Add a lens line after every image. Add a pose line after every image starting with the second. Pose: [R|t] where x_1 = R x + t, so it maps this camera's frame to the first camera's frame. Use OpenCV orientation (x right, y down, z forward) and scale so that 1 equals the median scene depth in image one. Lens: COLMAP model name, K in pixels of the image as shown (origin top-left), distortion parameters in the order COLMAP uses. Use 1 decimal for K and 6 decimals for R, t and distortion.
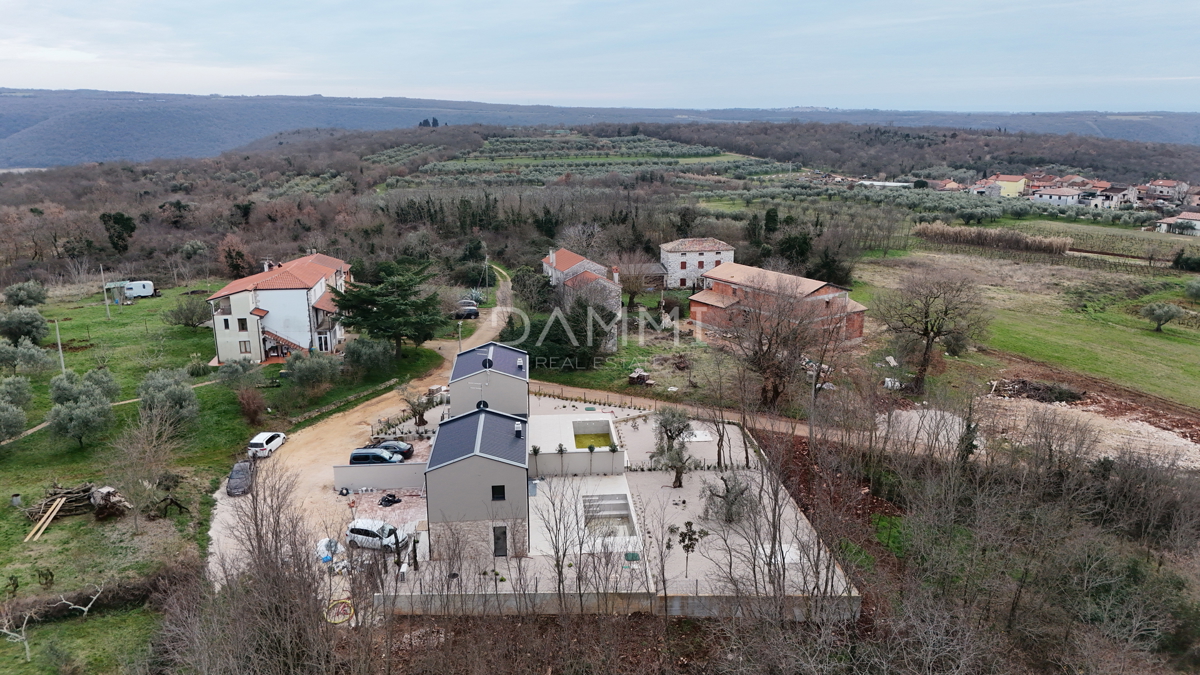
lens RADIAL K [[878.0, 0, 600.0], [0, 878.0, 337.5], [0, 0, 1]] dist [0.090296, -0.093229]
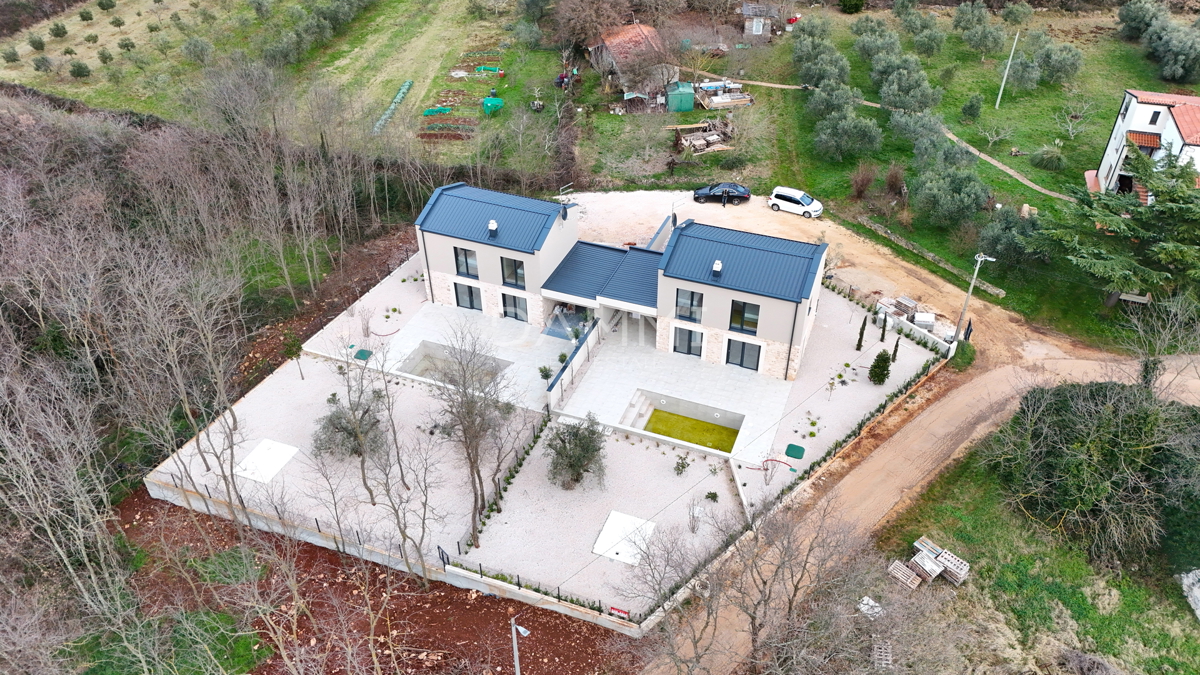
lens RADIAL K [[878.0, 0, 600.0], [0, 878.0, 337.5], [0, 0, 1]] dist [0.090296, -0.093229]
pose [[-0.440246, 0.553614, -0.706891, 0.388462], [-0.219248, 0.697176, 0.682551, -0.318510], [0.870698, 0.455474, -0.185550, 0.895059]]
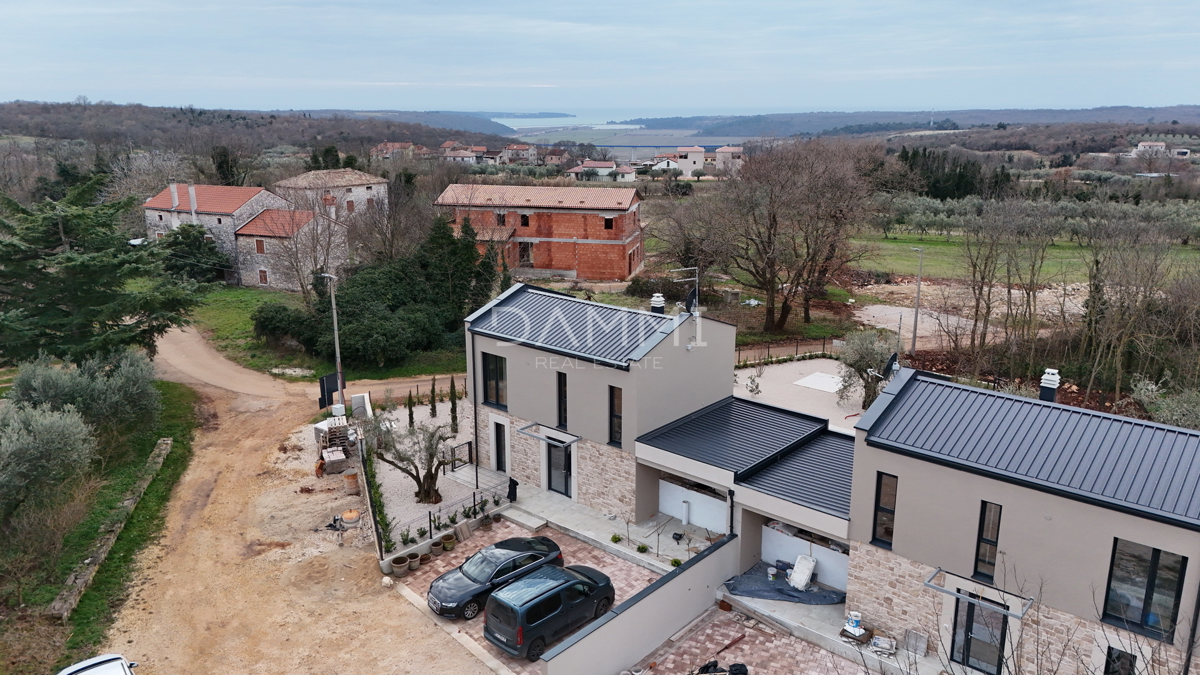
lens RADIAL K [[878.0, 0, 600.0], [0, 878.0, 337.5], [0, 0, 1]] dist [0.090296, -0.093229]
pose [[0.711185, -0.178594, 0.679941, -0.370626], [0.178490, 0.981371, 0.071075, 0.006964], [-0.679968, 0.070815, 0.729814, 0.560883]]
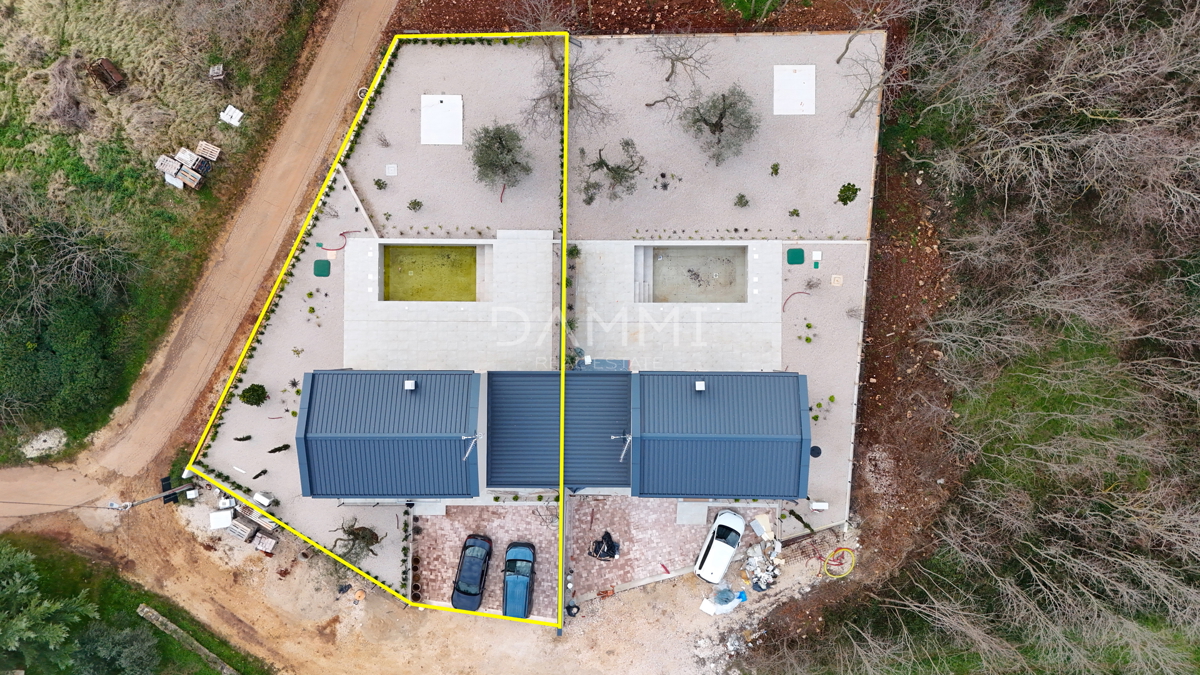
lens RADIAL K [[878.0, 0, 600.0], [0, 878.0, 337.5], [0, 0, 1]] dist [0.090296, -0.093229]
pose [[0.085496, -0.996217, 0.015568, -0.048732], [0.267853, 0.038031, 0.962709, -0.426914], [-0.959659, -0.078138, 0.270092, 0.599407]]
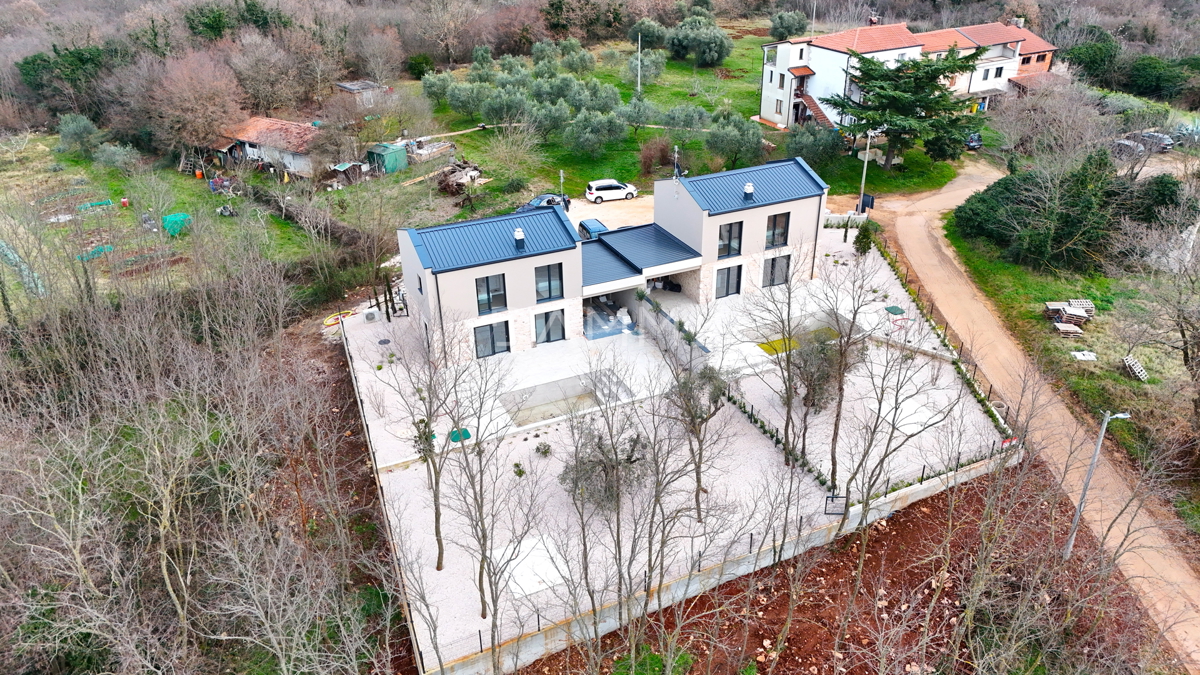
lens RADIAL K [[878.0, 0, 600.0], [0, 878.0, 337.5], [0, 0, 1]] dist [0.090296, -0.093229]
pose [[0.341194, 0.445742, -0.827587, 0.423456], [-0.228329, 0.893350, 0.387028, -0.093707], [0.911840, 0.056911, 0.406582, 0.508106]]
